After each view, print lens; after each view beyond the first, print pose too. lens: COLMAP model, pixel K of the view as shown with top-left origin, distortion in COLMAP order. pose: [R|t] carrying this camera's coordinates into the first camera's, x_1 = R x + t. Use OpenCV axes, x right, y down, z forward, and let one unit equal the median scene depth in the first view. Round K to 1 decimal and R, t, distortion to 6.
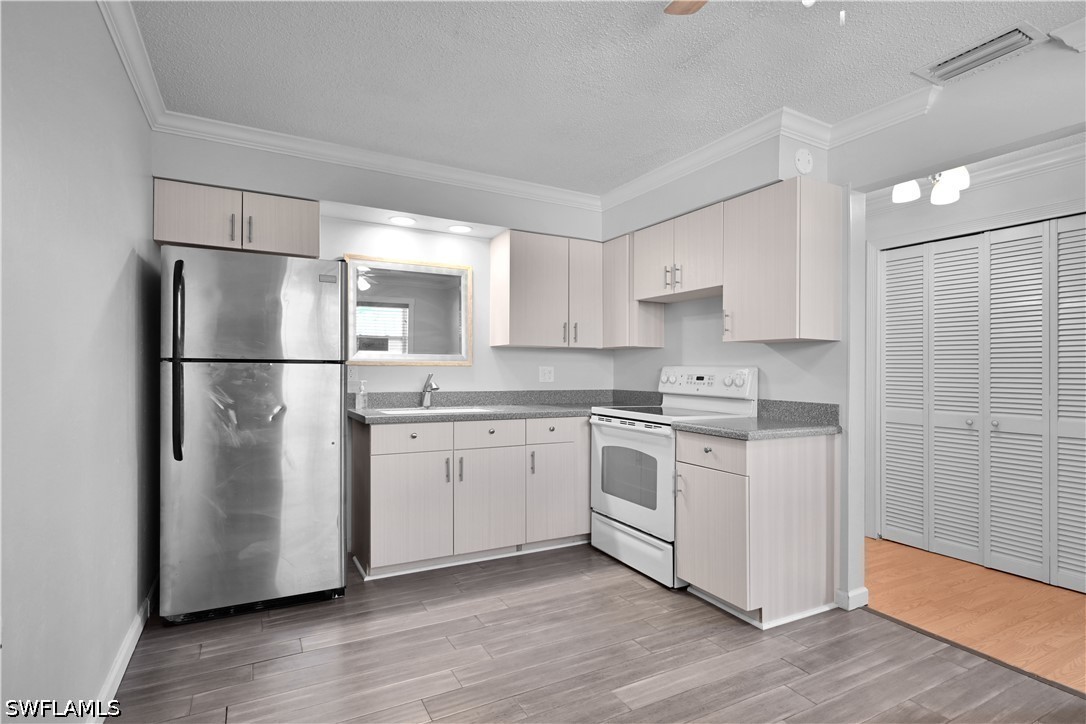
lens RADIAL K [[543.2, 0, 541.5], [0, 543.2, 368.9], [0, 0, 1]] dist [-0.001065, 0.000715]
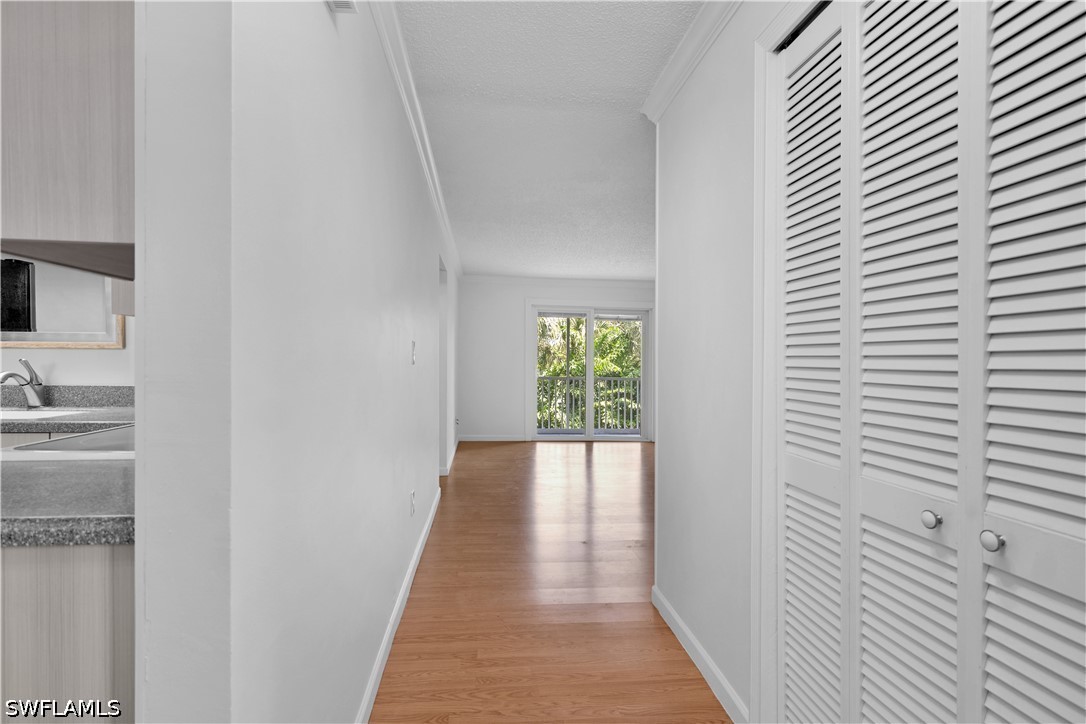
lens RADIAL K [[543.2, 0, 544.6], [0, 543.2, 366.9], [0, 0, 1]] dist [-0.001065, 0.000715]
pose [[0.927796, 0.006169, -0.373037, 0.742434], [-0.003073, 0.999956, 0.008894, 0.011615], [0.373076, -0.007105, 0.927774, 0.676783]]
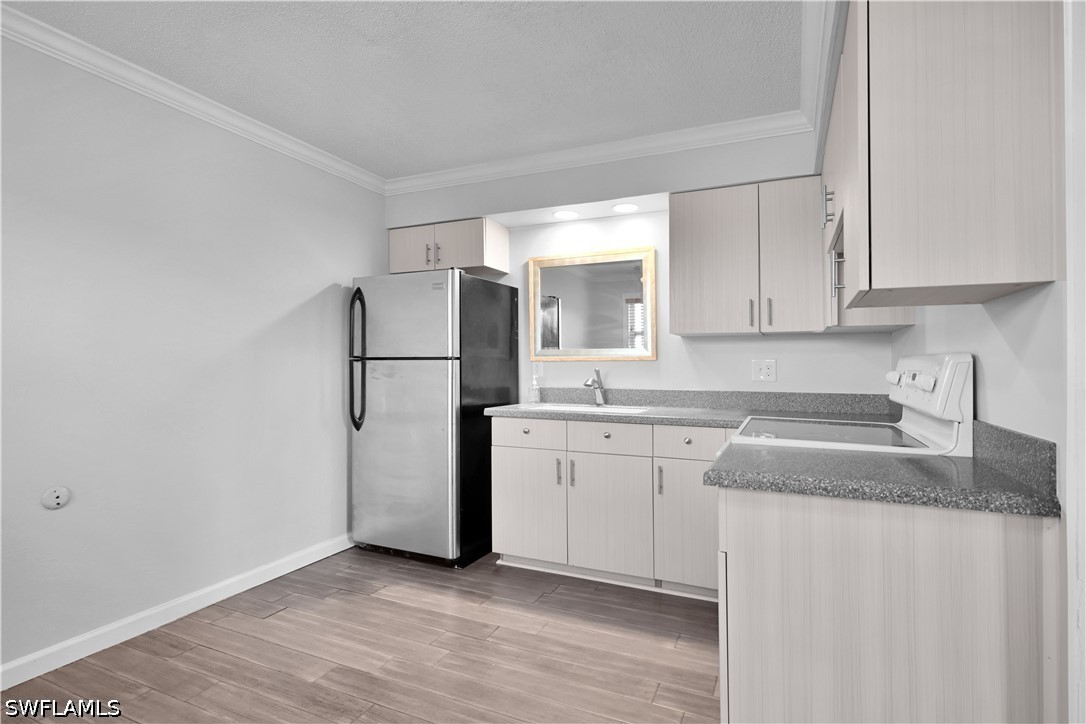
lens RADIAL K [[543.2, 0, 537.8], [0, 543.2, 359.2], [0, 0, 1]] dist [-0.001065, 0.000715]
pose [[0.601721, -0.015437, -0.798557, 0.541049], [0.004416, 0.999862, -0.016001, 0.006744], [0.798694, 0.006101, 0.601706, 0.391835]]
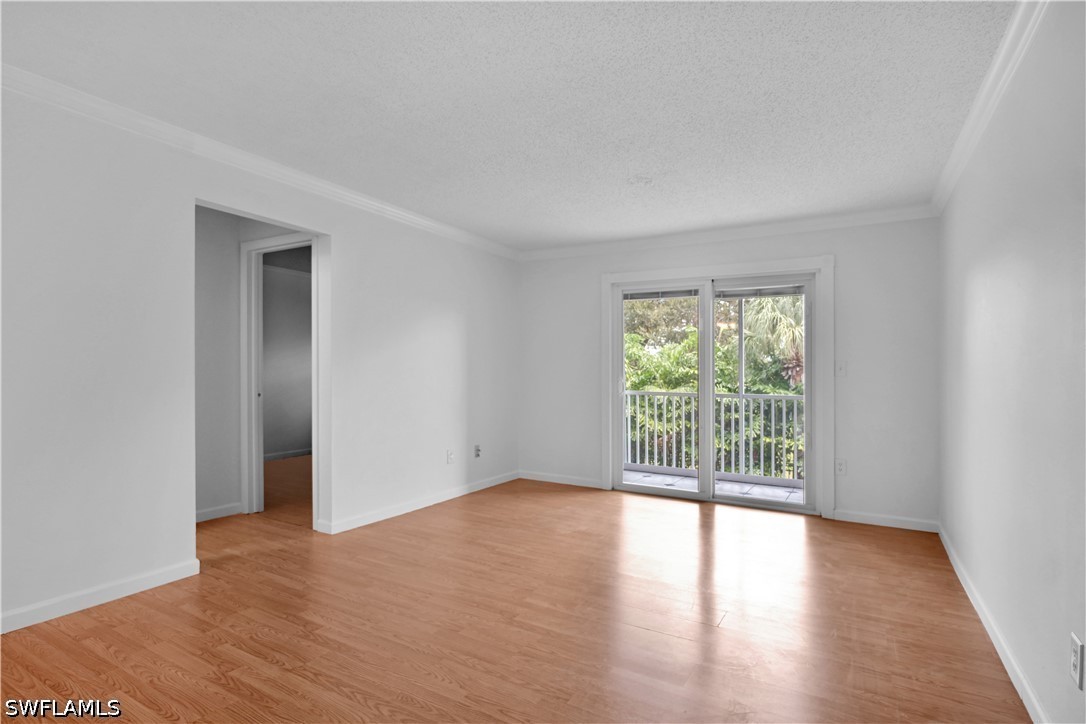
lens RADIAL K [[543.2, 0, 540.6], [0, 543.2, 378.7], [0, 0, 1]] dist [-0.001065, 0.000715]
pose [[0.518915, 0.006611, -0.854800, 1.067103], [-0.001968, 0.999977, 0.006539, 0.027034], [0.854824, -0.001711, 0.518916, 1.975485]]
